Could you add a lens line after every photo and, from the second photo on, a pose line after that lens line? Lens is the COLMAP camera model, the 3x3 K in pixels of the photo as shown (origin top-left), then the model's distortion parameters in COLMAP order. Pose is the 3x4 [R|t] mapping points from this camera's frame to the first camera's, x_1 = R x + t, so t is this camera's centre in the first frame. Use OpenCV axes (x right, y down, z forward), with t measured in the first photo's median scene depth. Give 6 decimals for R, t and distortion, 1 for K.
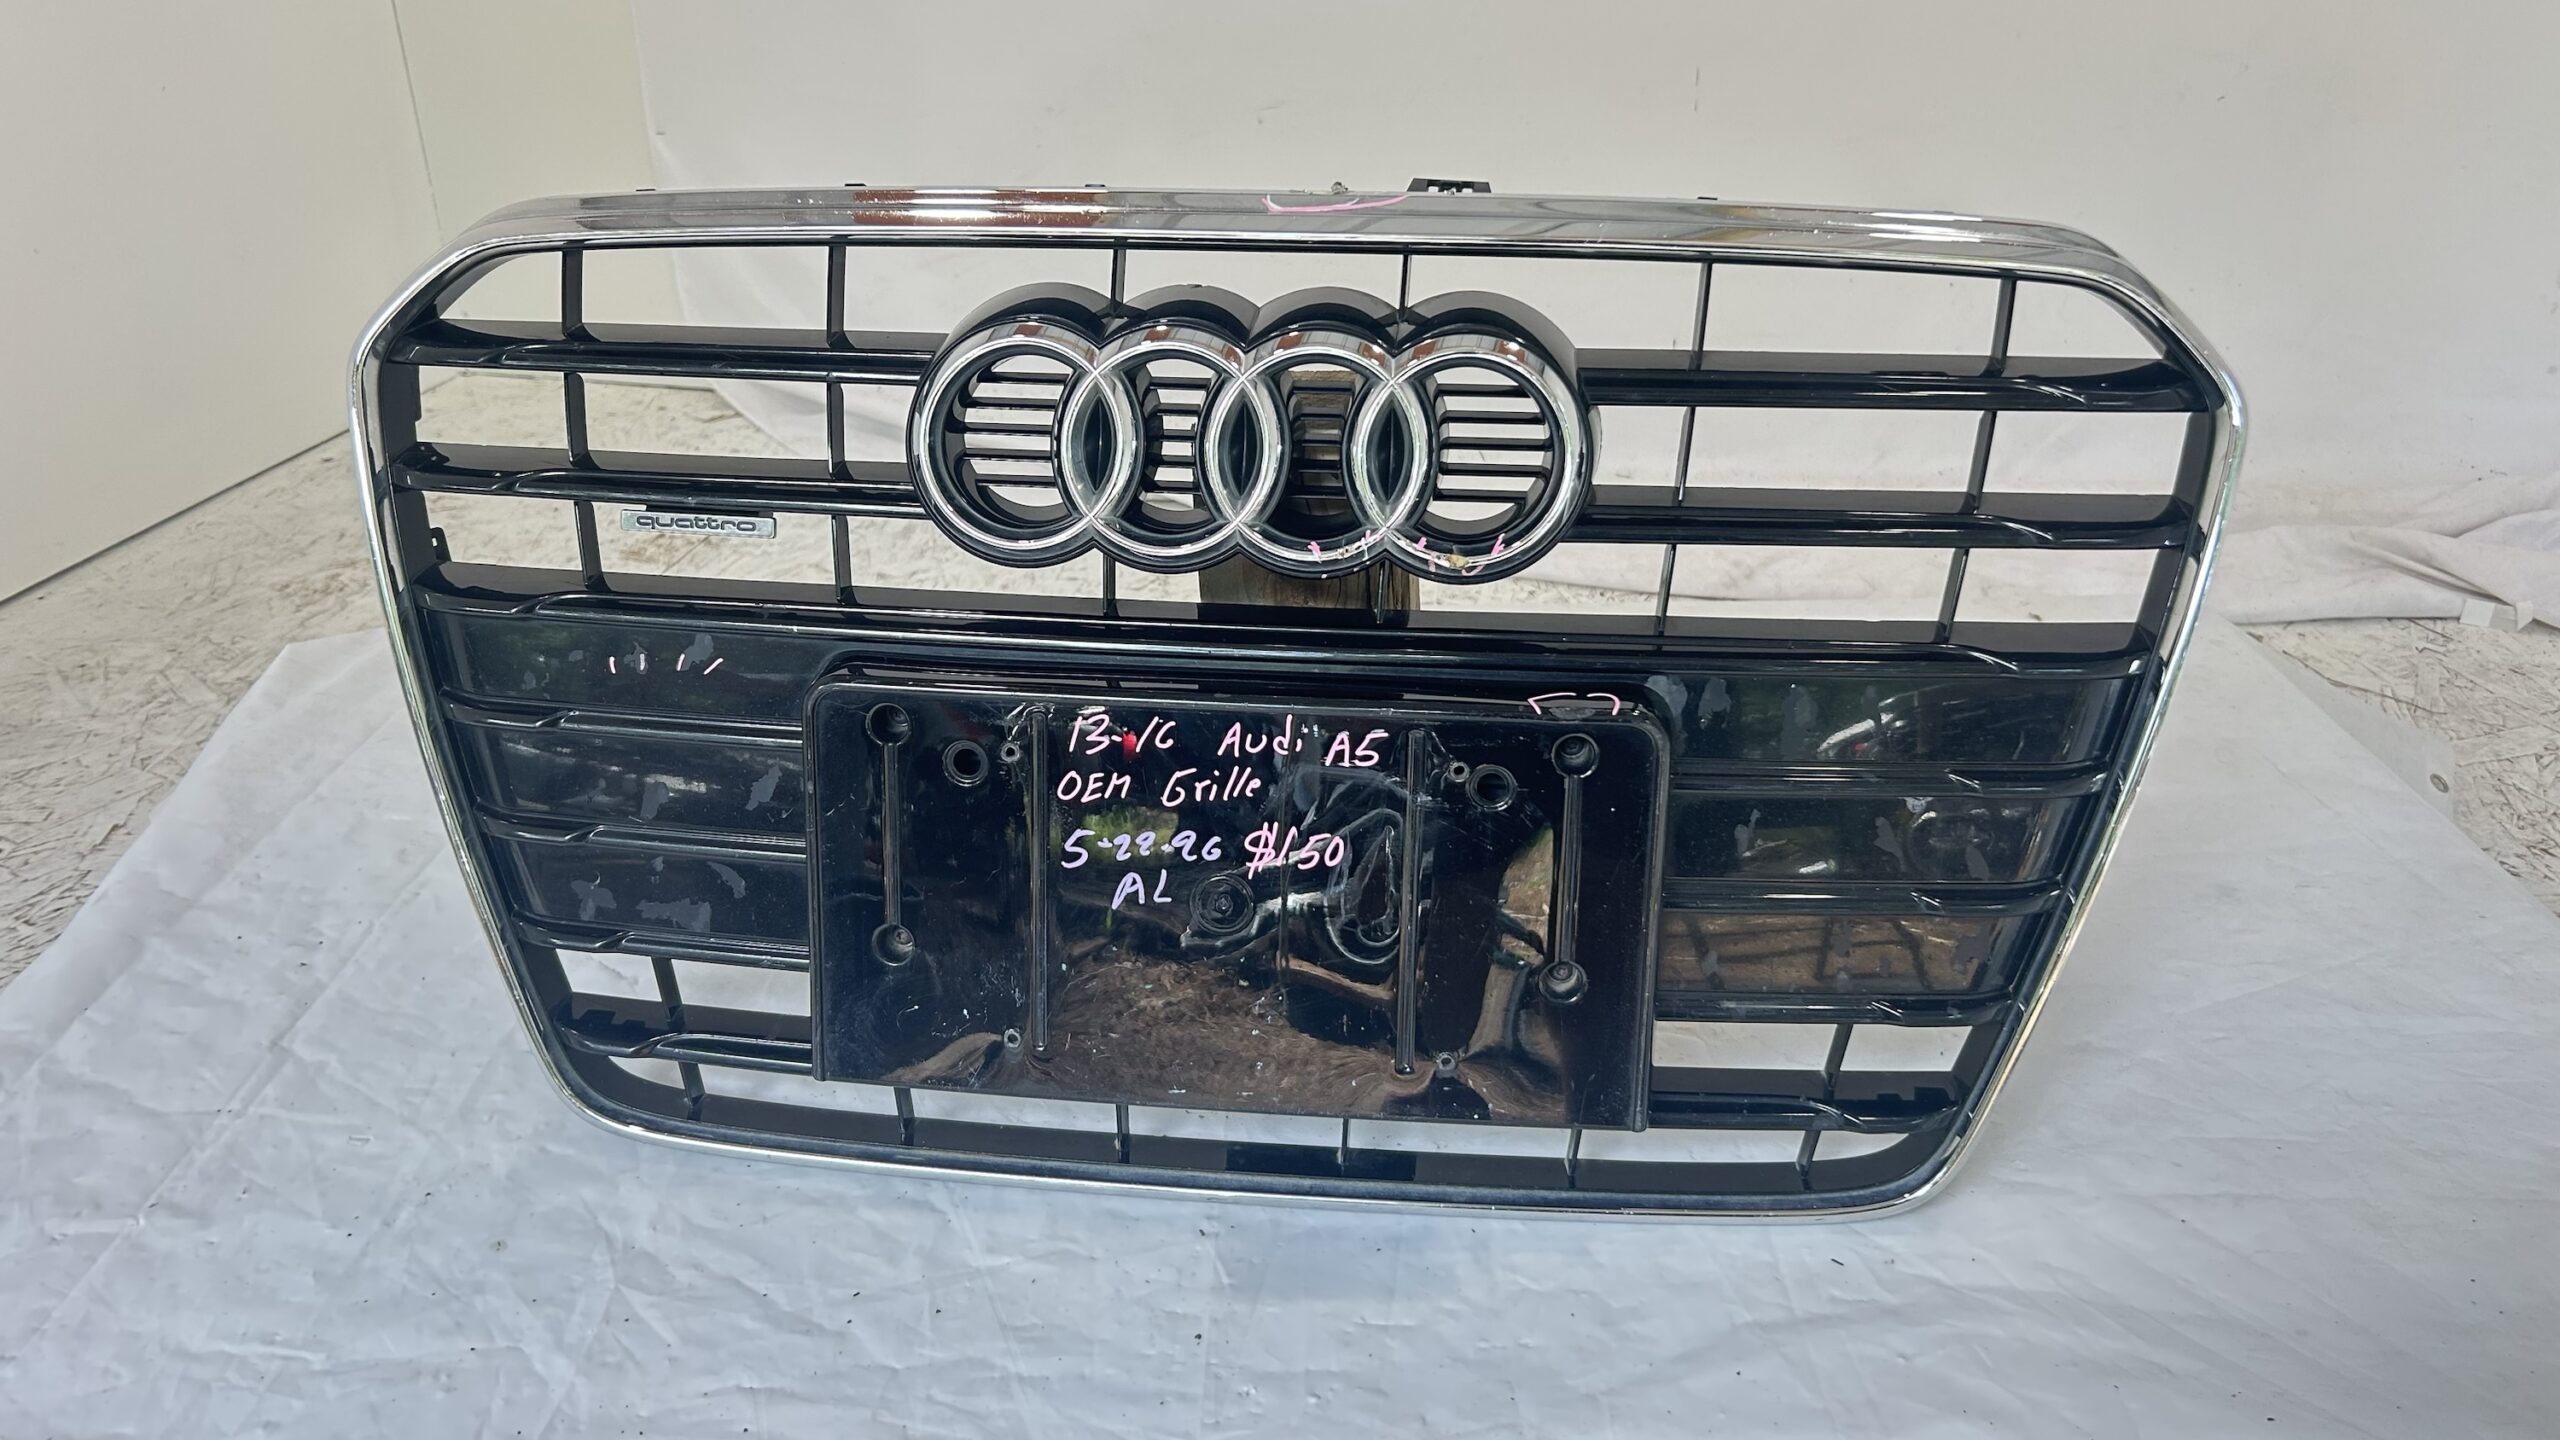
lens RADIAL K [[1973.1, 0, 1271.1], [0, 1973.1, 678.7], [0, 0, 1]] dist [0.026527, -0.043173]
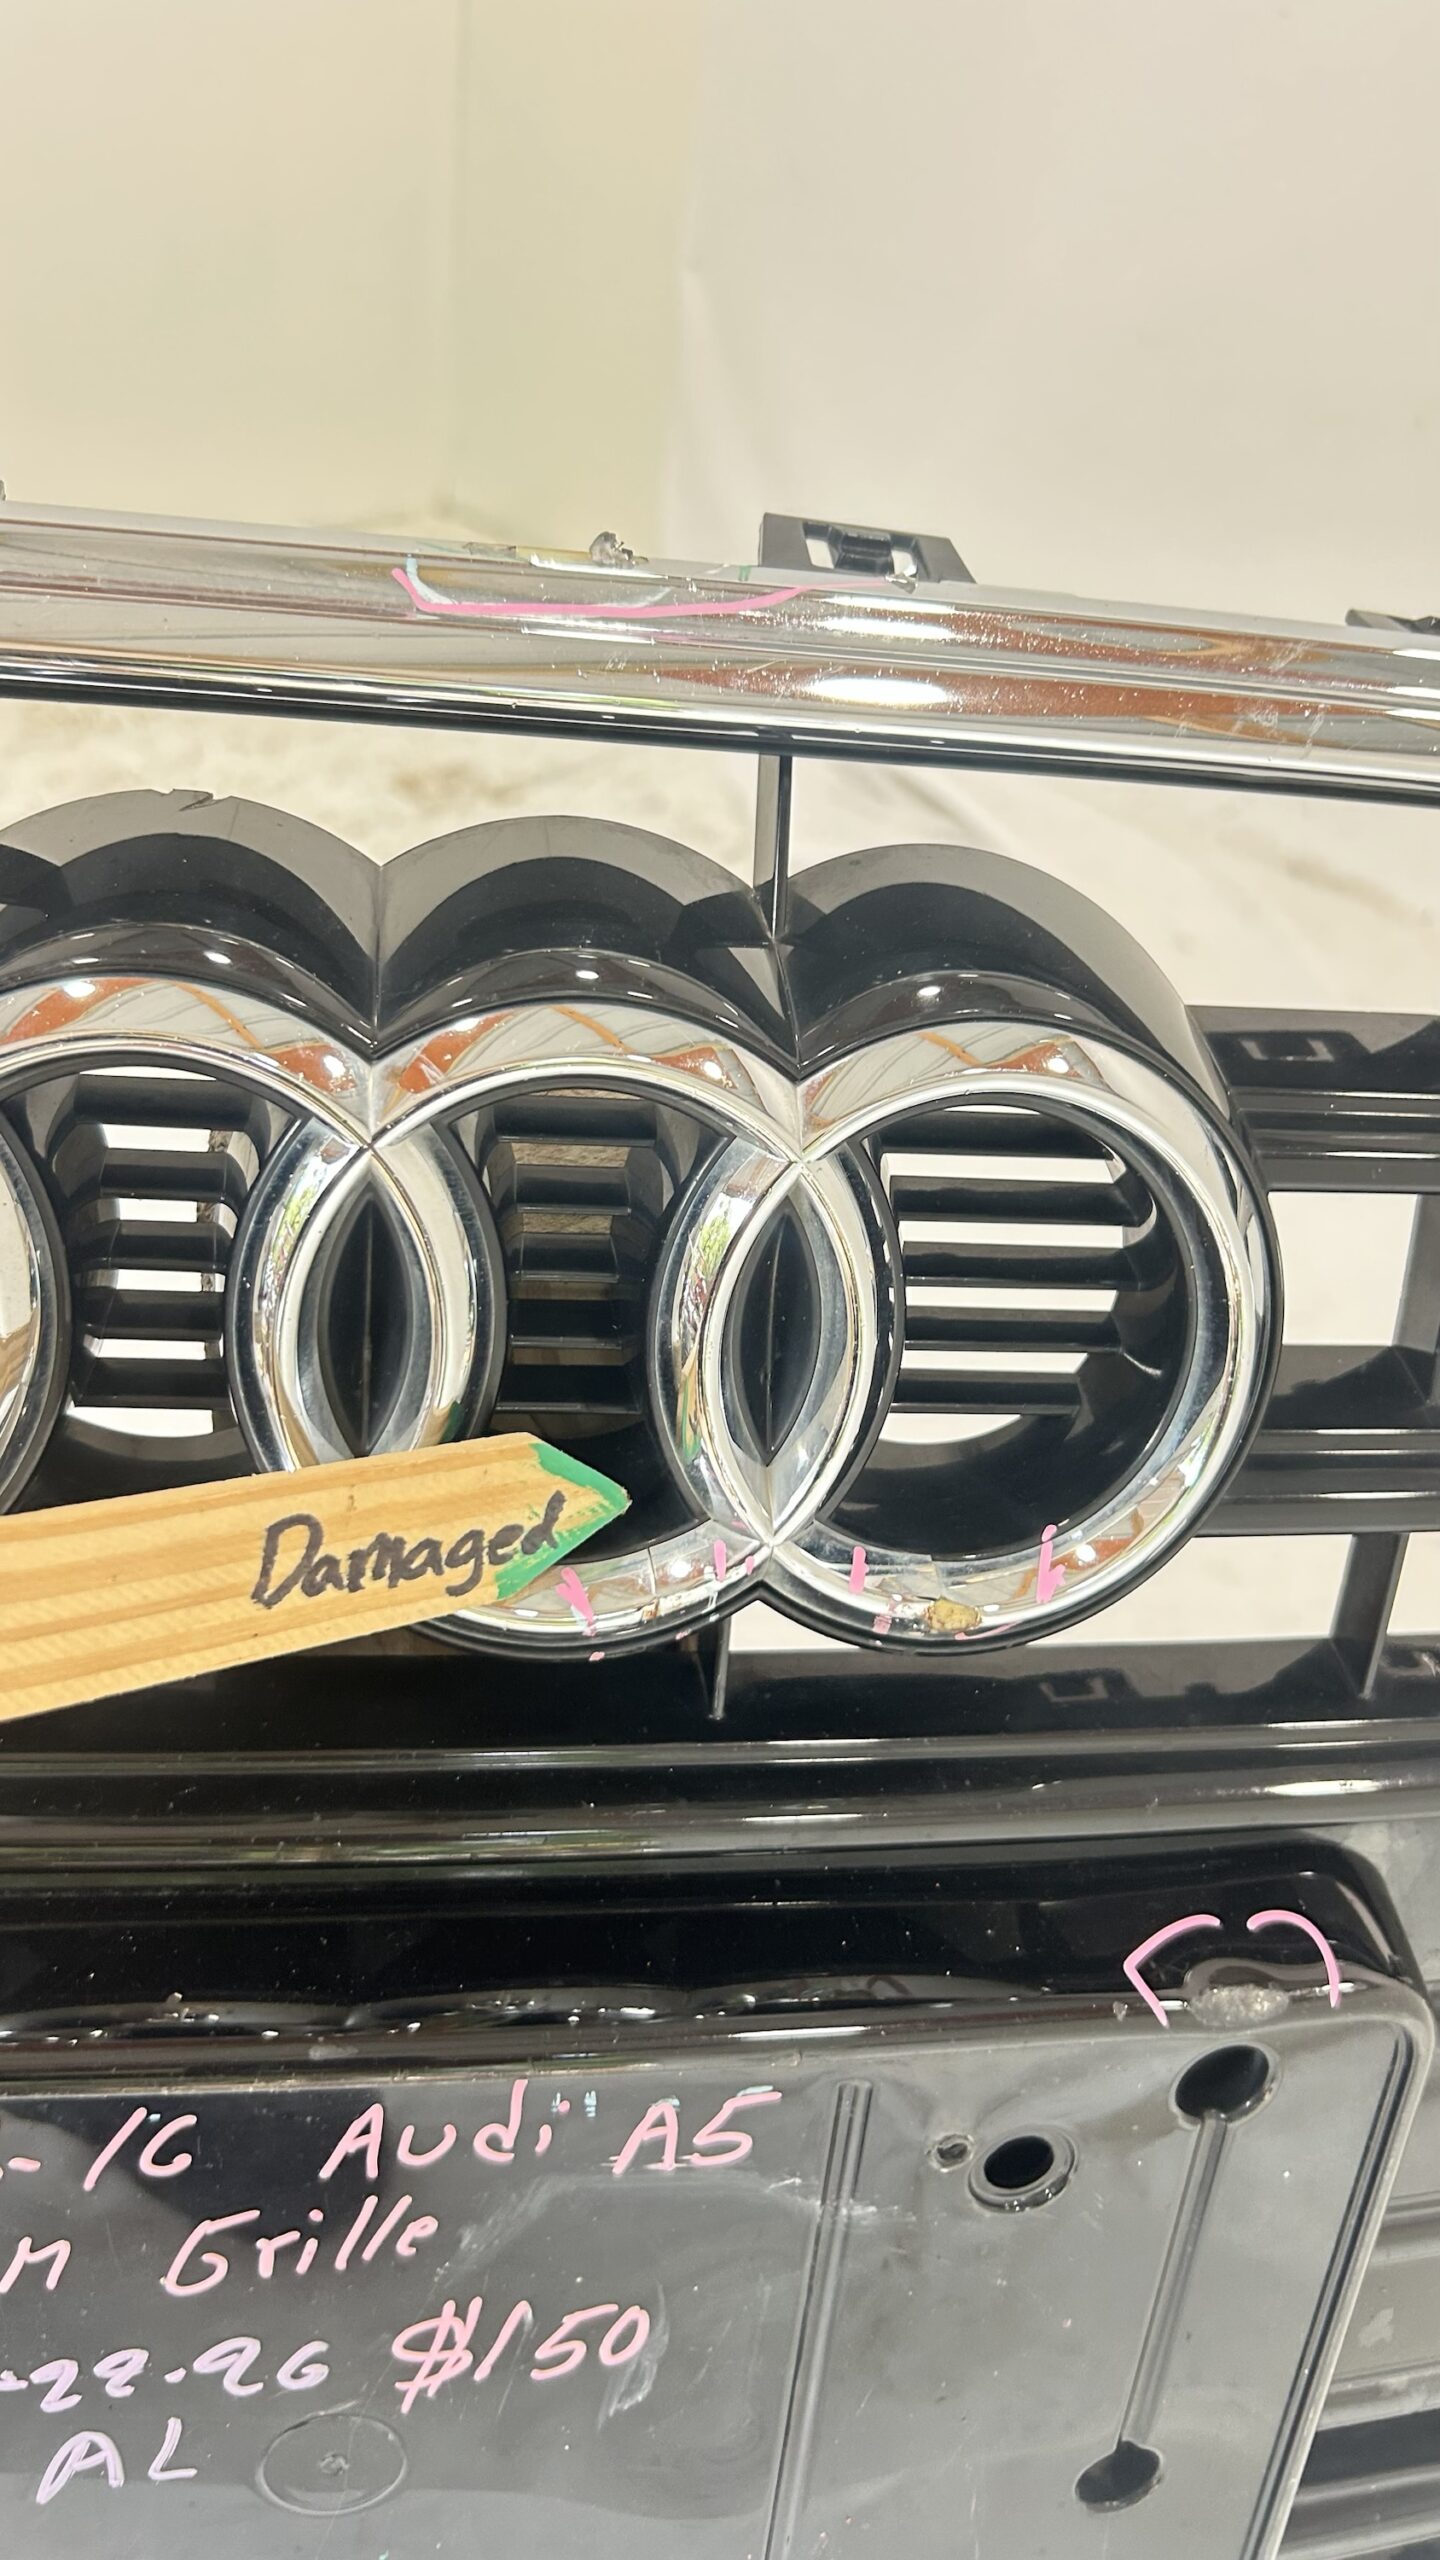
lens RADIAL K [[1973.1, 0, 732.0], [0, 1973.1, 1263.2], [0, 0, 1]] dist [0.026527, -0.043173]
pose [[0.965208, -0.032620, 0.259440, -0.041749], [-0.016505, 0.982609, 0.184951, -0.191804], [-0.260961, -0.182798, 0.947884, 0.645098]]
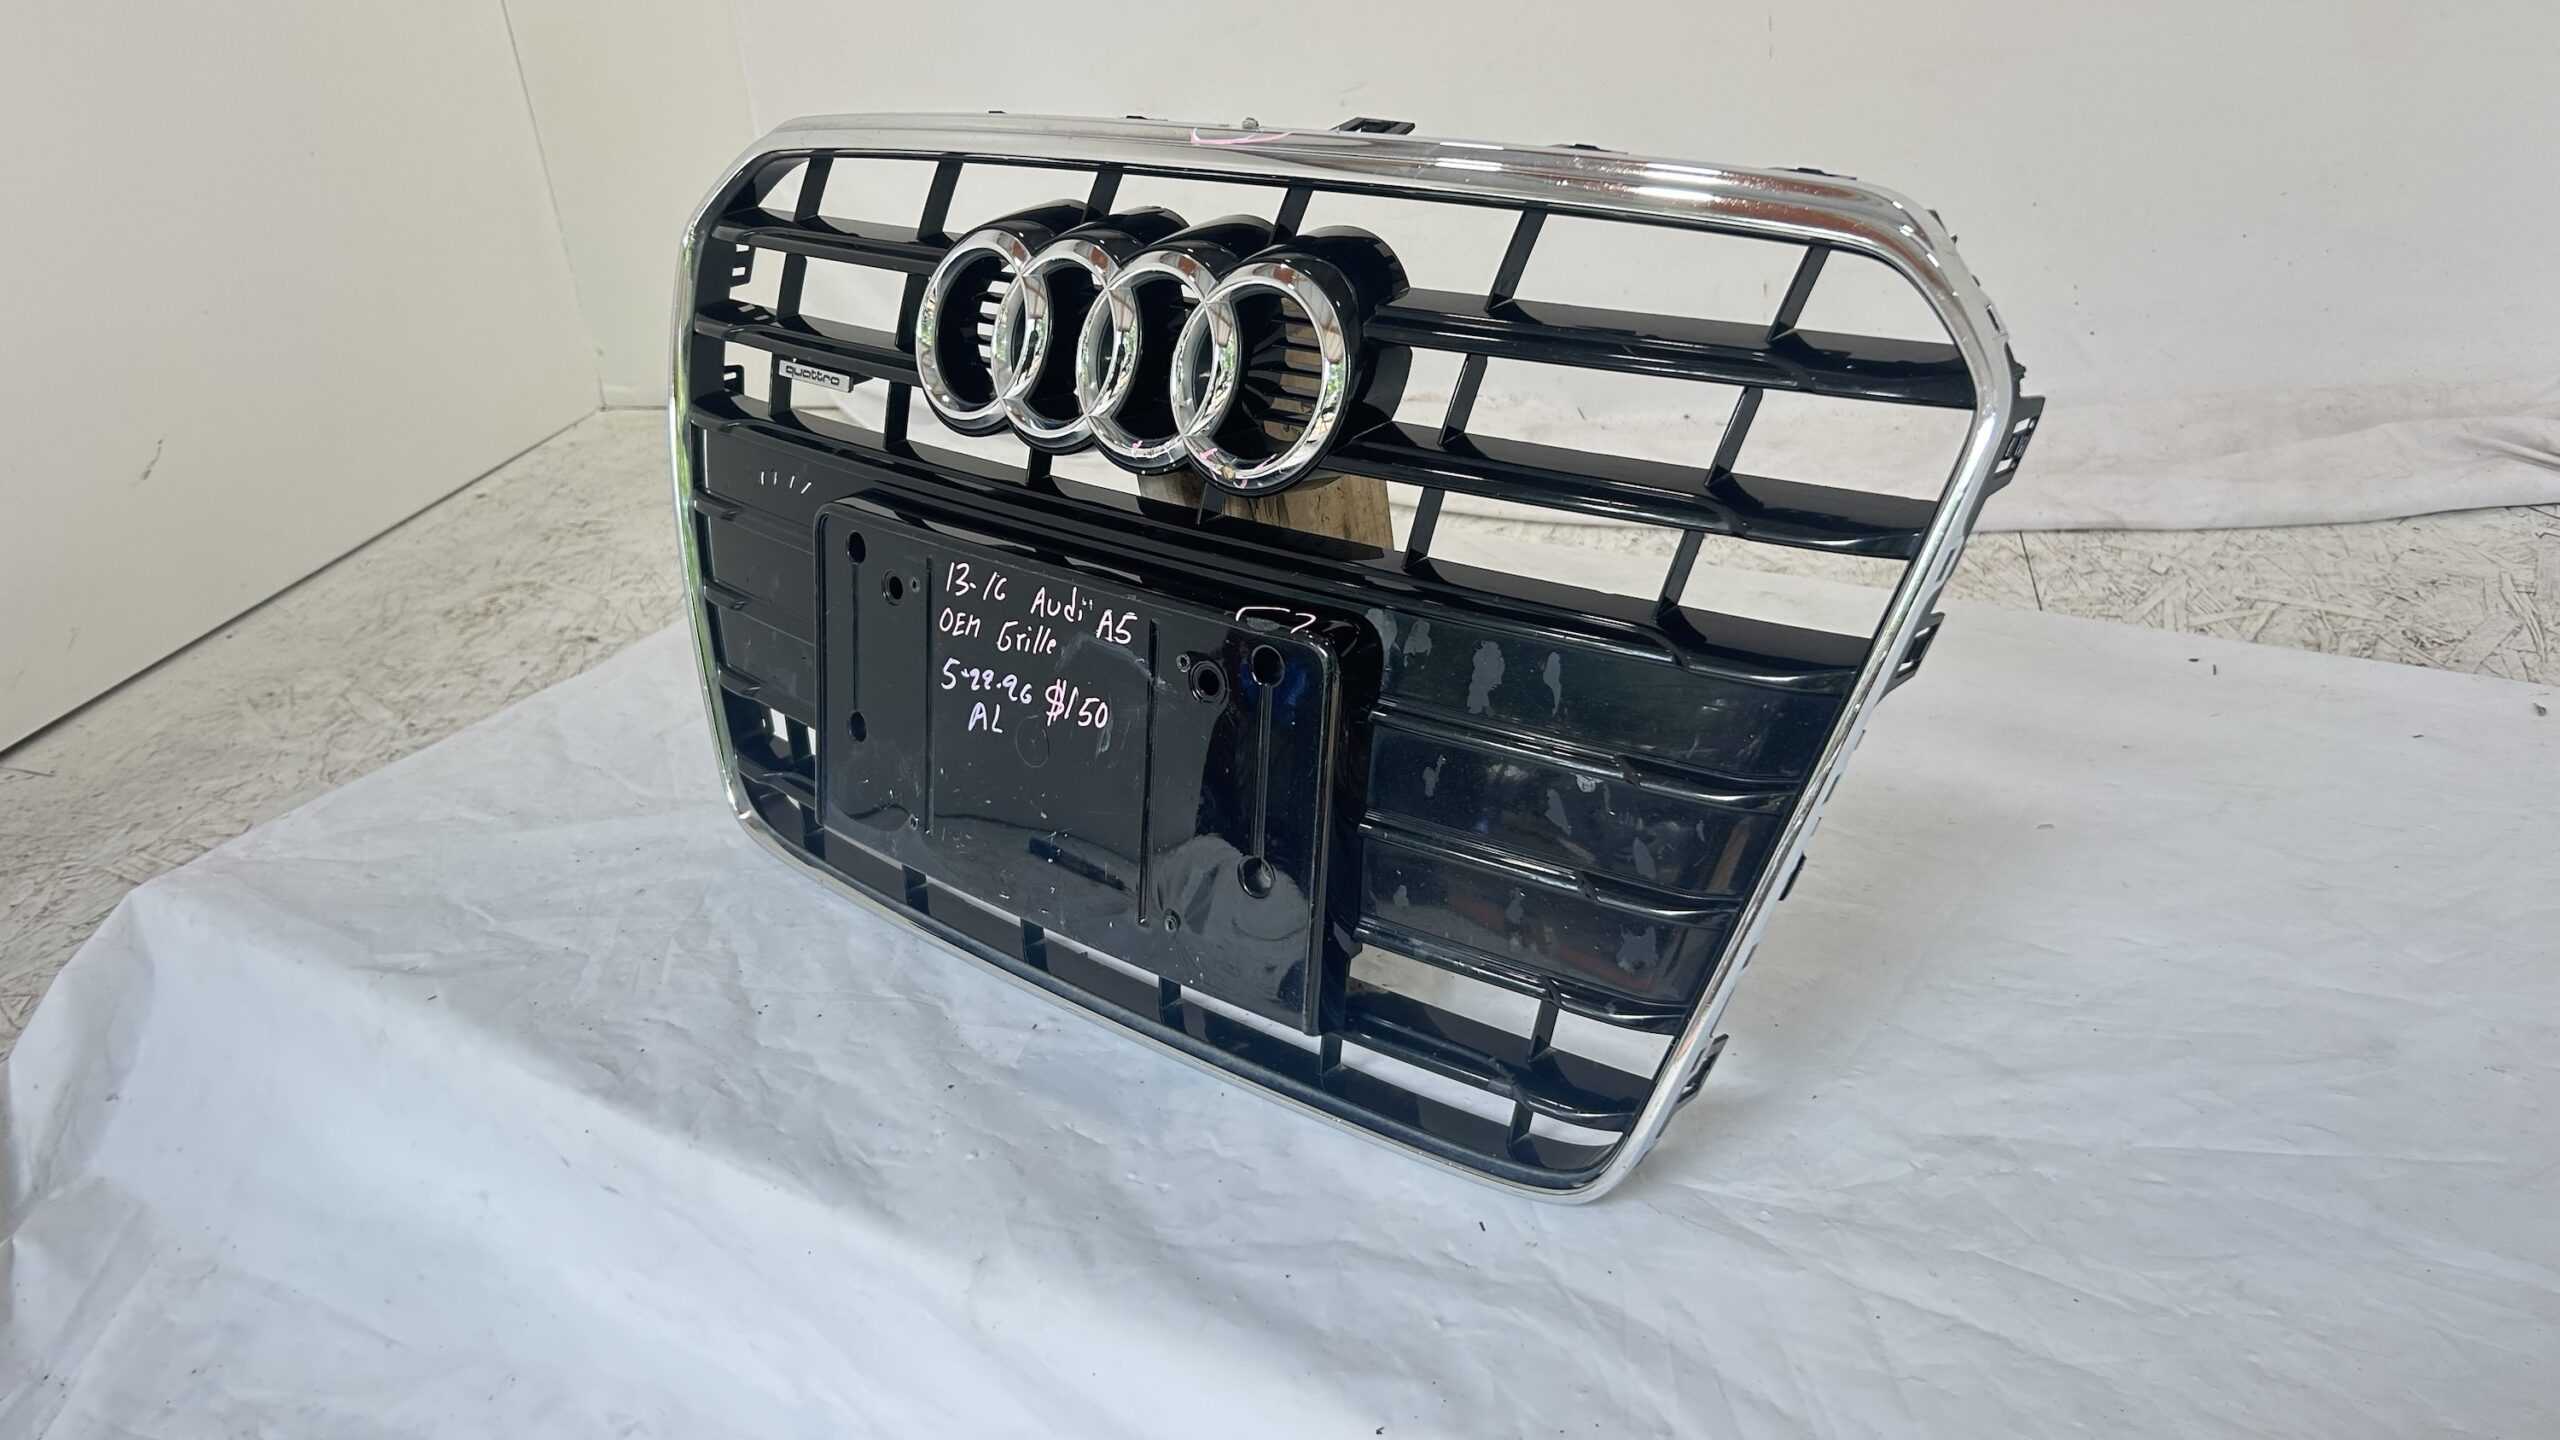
lens RADIAL K [[1973.1, 0, 1264.7], [0, 1973.1, 704.0], [0, 0, 1]] dist [0.026527, -0.043173]
pose [[0.819996, 0.186909, -0.540991, 0.701555], [-0.168297, 0.982131, 0.084227, -0.028677], [0.547067, 0.021981, 0.836800, 0.105399]]
